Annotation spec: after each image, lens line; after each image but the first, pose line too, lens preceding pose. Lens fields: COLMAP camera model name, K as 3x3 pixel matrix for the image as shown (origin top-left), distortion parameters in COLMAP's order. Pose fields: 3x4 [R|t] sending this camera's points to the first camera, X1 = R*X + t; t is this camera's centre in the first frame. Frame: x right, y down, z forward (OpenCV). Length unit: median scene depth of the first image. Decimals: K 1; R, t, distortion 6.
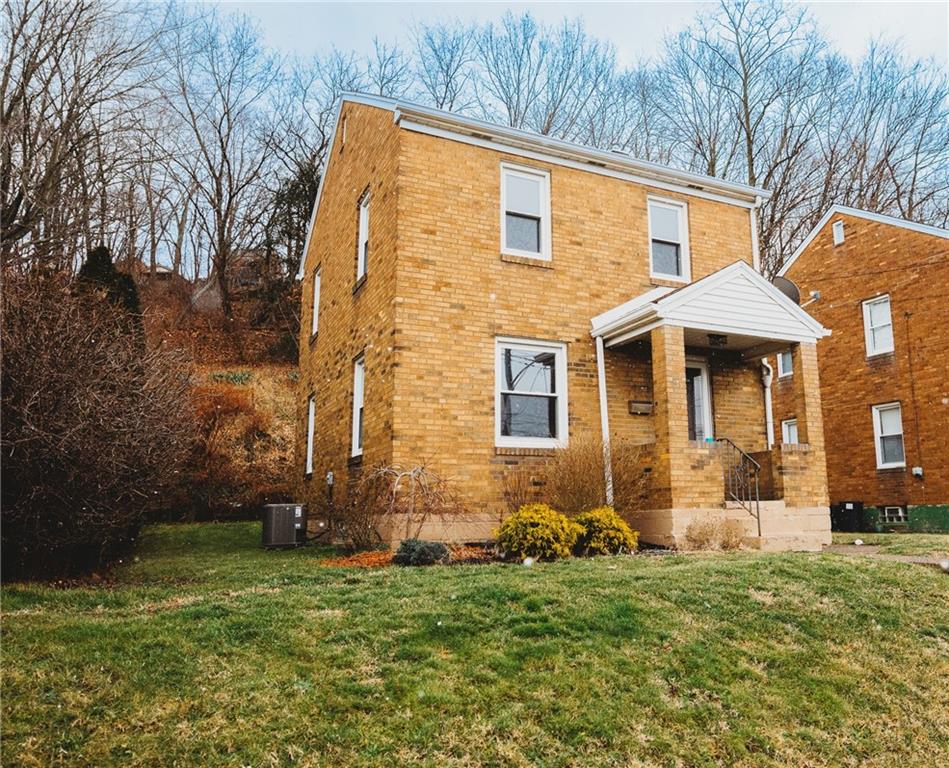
lens RADIAL K [[844.2, 0, 475.0], [0, 844.2, 356.5], [0, 0, 1]] dist [-0.011952, -0.002160]
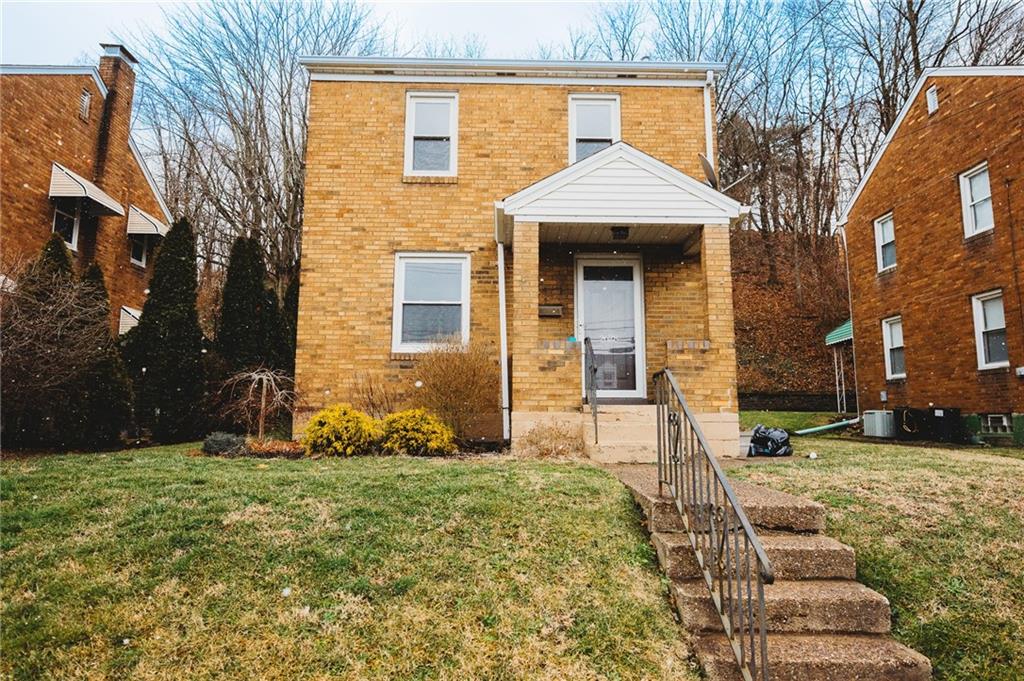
lens RADIAL K [[626.1, 0, 511.1], [0, 626.1, 327.4], [0, 0, 1]] dist [-0.017263, 0.000208]
pose [[0.882602, -0.045156, -0.467948, 0.519911], [0.068849, 0.997060, 0.033644, 0.054825], [0.465052, -0.061912, 0.883116, 0.338418]]
